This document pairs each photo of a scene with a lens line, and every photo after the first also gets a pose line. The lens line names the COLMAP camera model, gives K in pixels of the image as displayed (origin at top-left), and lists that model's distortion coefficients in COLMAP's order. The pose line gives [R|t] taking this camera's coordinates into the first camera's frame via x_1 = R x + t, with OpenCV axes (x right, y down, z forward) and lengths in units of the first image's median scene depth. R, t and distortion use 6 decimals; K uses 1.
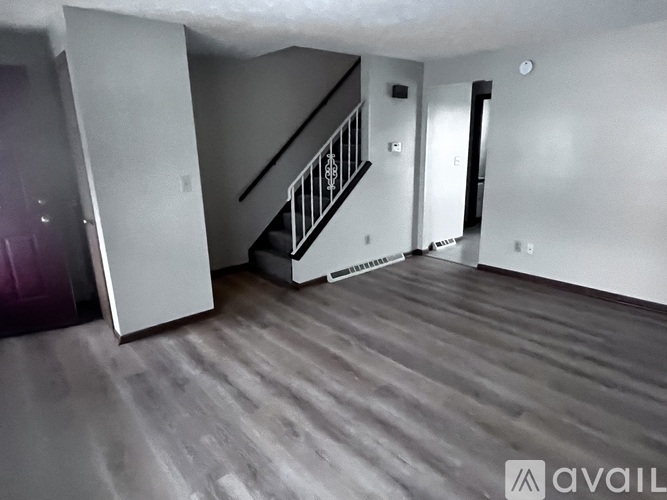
lens RADIAL K [[410.6, 0, 333.2], [0, 410.6, 251.2], [0, 0, 1]] dist [-0.000410, 0.001043]
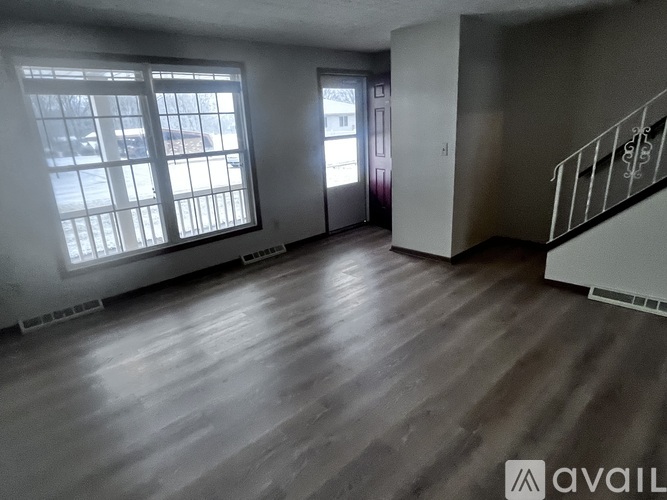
lens RADIAL K [[410.6, 0, 334.4], [0, 410.6, 253.1], [0, 0, 1]] dist [-0.000410, 0.001043]
pose [[0.051546, 0.319997, -0.946015, 0.728583], [-0.209885, 0.929589, 0.303005, -0.147011], [0.976366, 0.182935, 0.115079, 0.474200]]
